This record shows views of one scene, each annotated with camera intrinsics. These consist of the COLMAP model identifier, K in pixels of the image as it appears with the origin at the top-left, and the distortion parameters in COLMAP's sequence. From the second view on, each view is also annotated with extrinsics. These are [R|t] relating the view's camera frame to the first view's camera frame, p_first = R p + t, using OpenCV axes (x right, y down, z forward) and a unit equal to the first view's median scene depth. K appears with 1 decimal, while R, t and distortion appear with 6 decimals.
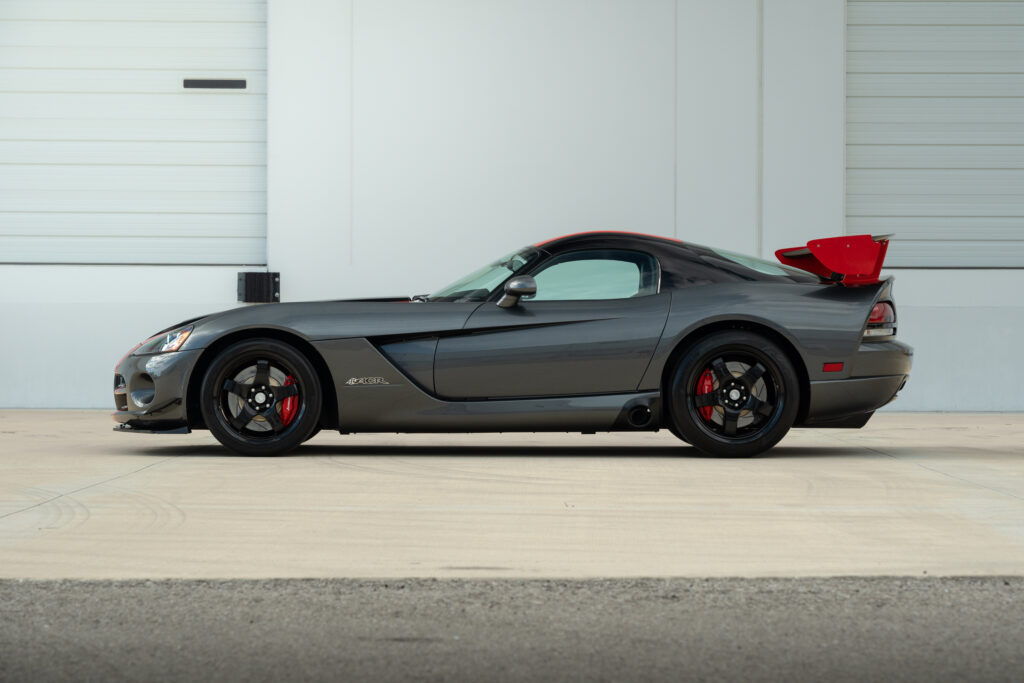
lens RADIAL K [[3076.5, 0, 512.0], [0, 3076.5, 341.5], [0, 0, 1]] dist [0.011479, -0.504384]
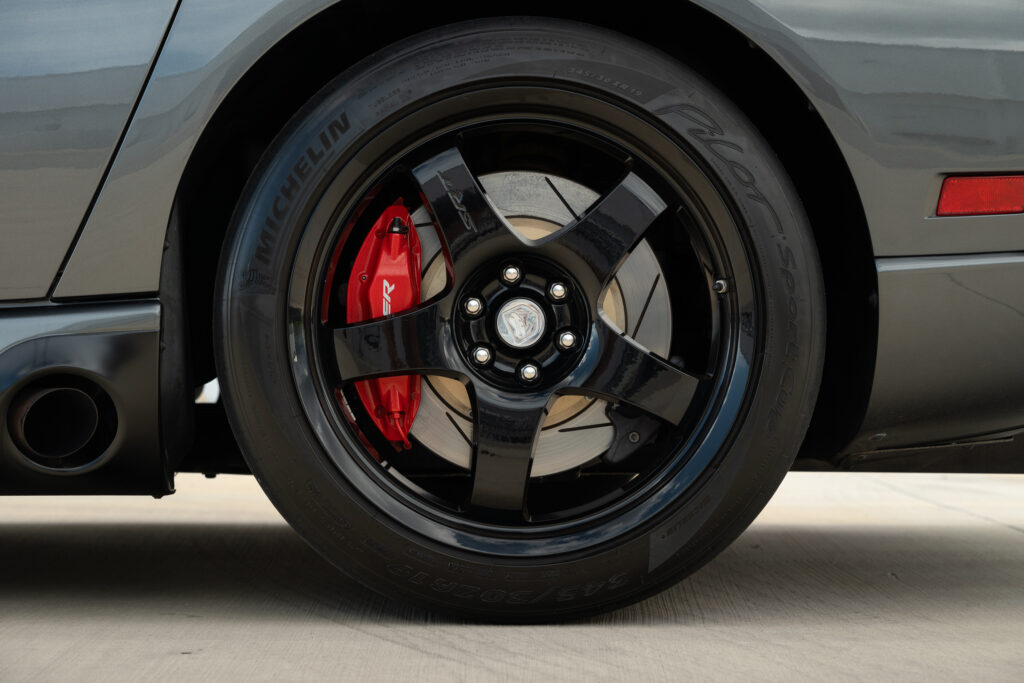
lens RADIAL K [[3105.7, 0, 512.0], [0, 3105.7, 341.5], [0, 0, 1]] dist [0.507122, -0.073560]
pose [[0.999809, 0.002153, 0.019436, 0.067348], [-0.002130, 0.999997, -0.001193, 0.018744], [-0.019438, 0.001151, 0.999810, 0.781755]]
